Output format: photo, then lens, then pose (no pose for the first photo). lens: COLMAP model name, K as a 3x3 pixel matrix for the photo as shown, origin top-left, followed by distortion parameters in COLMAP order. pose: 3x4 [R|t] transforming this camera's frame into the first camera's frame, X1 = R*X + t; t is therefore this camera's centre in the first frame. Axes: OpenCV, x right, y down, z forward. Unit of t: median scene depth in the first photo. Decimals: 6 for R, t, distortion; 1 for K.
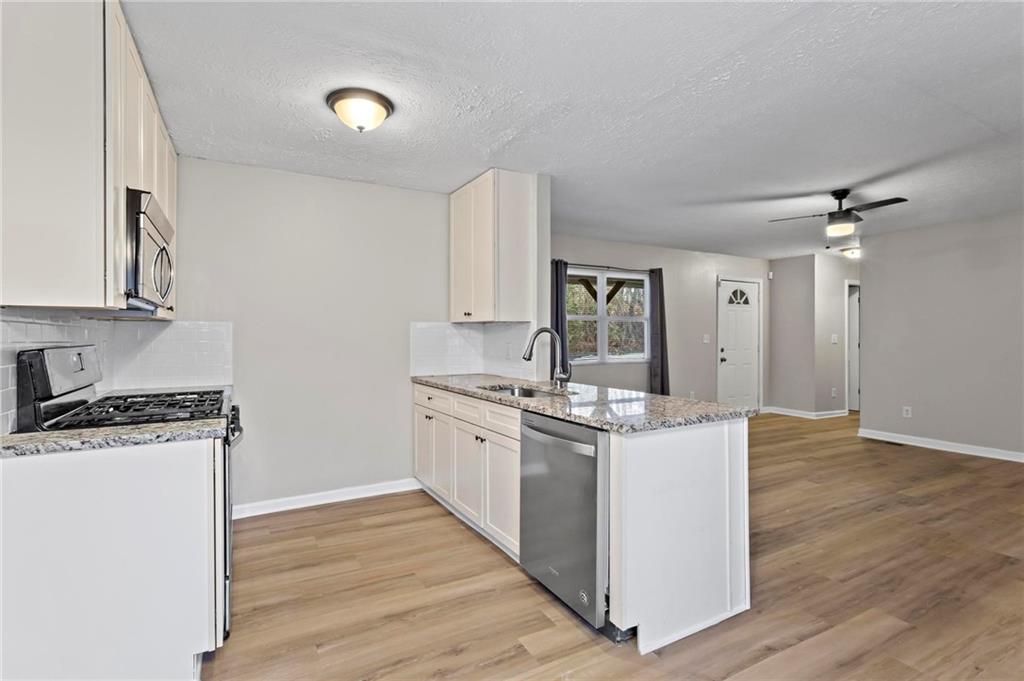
lens RADIAL K [[487.7, 0, 500.5], [0, 487.7, 333.4], [0, 0, 1]] dist [-0.002611, 0.002402]
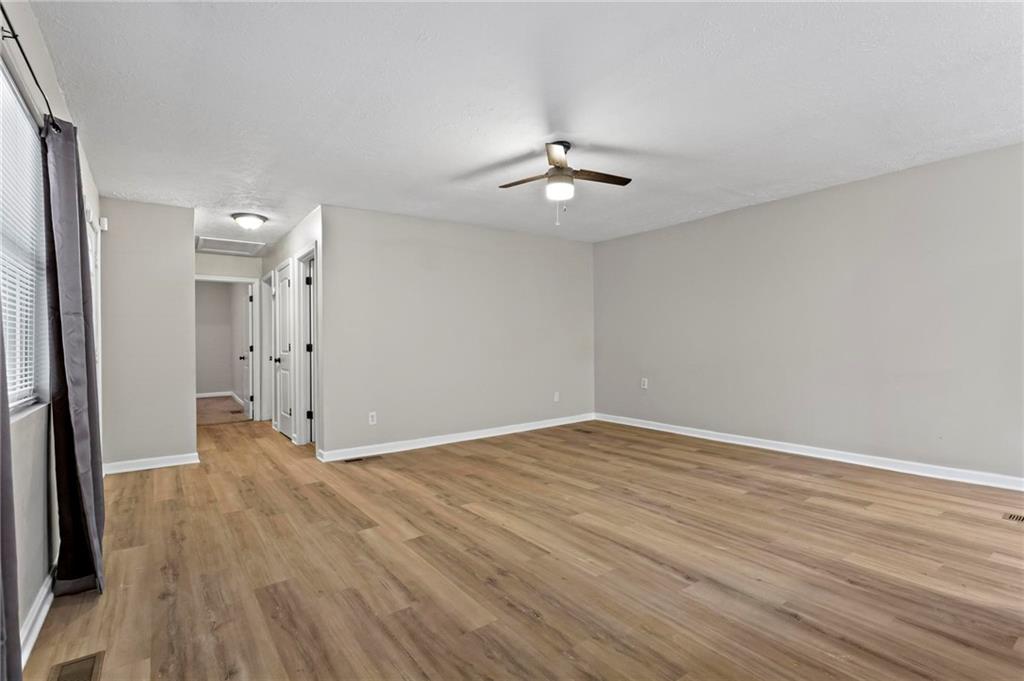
lens RADIAL K [[484.7, 0, 503.9], [0, 484.7, 341.3], [0, 0, 1]] dist [0.000907, 0.002397]
pose [[-0.134548, 0.005720, 0.990891, -0.085748], [0.012171, 0.999917, -0.004119, 0.039596], [-0.990832, 0.011506, -0.134606, 1.197325]]
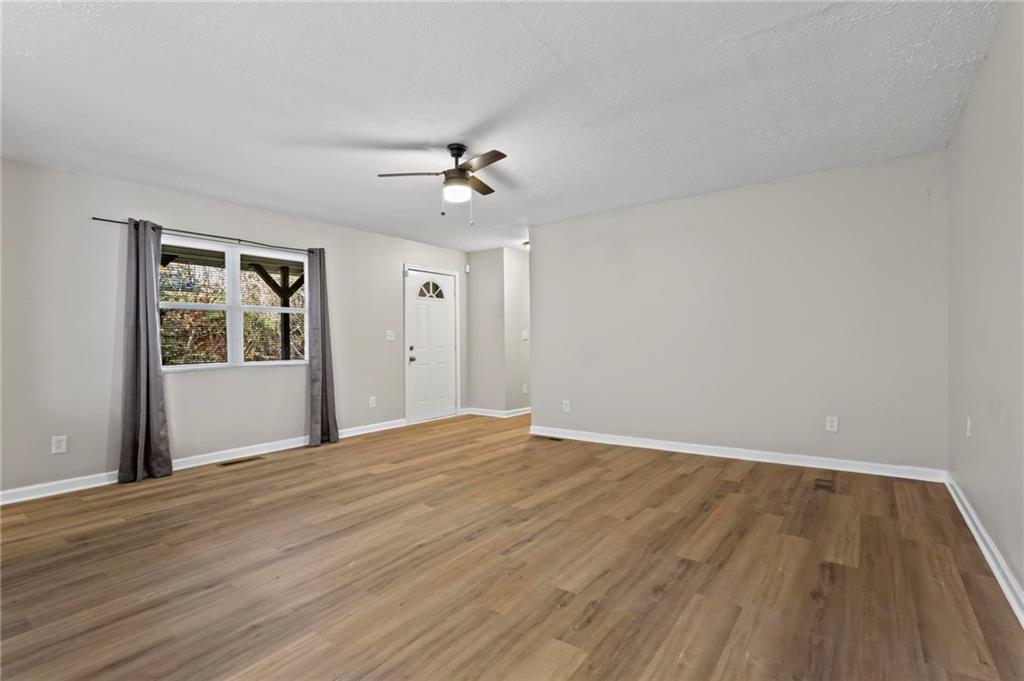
lens RADIAL K [[484.7, 0, 503.9], [0, 484.7, 341.3], [0, 0, 1]] dist [0.000907, 0.002397]
pose [[0.906685, -0.013714, 0.421586, 0.417940], [0.012379, 0.999906, 0.005903, 0.032542], [-0.421628, -0.000133, 0.906769, 0.223748]]
